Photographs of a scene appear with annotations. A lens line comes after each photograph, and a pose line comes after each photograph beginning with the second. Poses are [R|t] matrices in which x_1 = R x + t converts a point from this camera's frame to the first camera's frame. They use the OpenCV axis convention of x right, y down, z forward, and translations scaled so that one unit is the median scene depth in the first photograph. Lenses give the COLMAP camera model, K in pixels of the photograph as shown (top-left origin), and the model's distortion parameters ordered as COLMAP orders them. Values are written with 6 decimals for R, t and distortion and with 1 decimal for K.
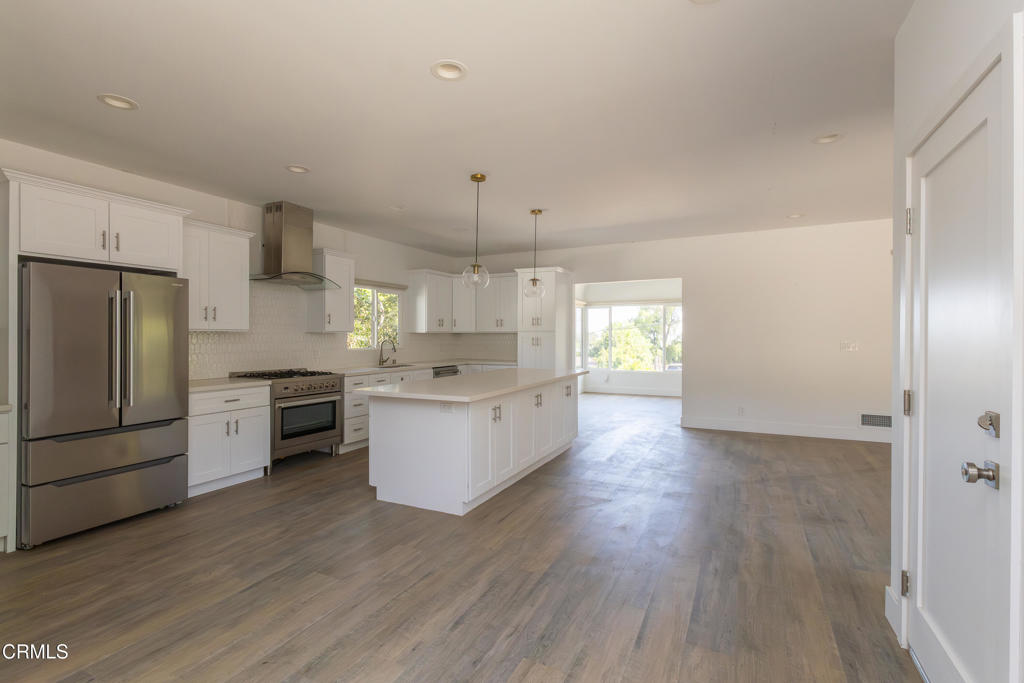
lens RADIAL K [[467.2, 0, 512.0], [0, 467.2, 341.5], [0, 0, 1]] dist [-0.000054, 0.000221]
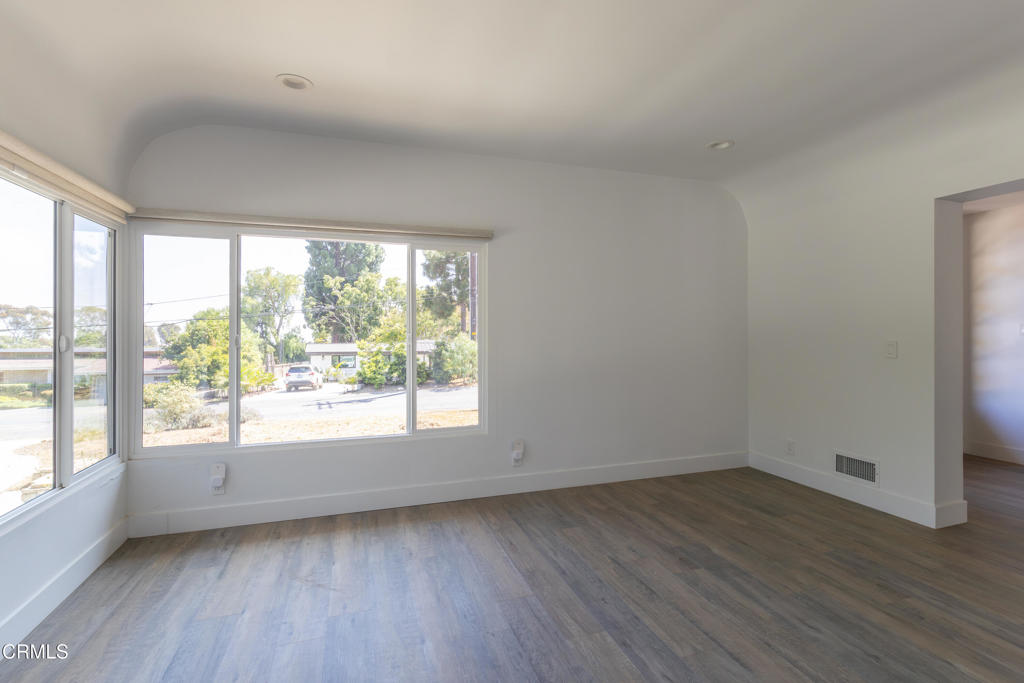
lens RADIAL K [[481.3, 0, 511.8], [0, 481.3, 329.3], [0, 0, 1]] dist [0.000634, 0.000164]
pose [[0.707230, 0.001639, 0.706982, 0.025289], [0.006180, 0.999945, -0.008500, -0.002076], [-0.706957, 0.010380, 0.707181, 0.140892]]
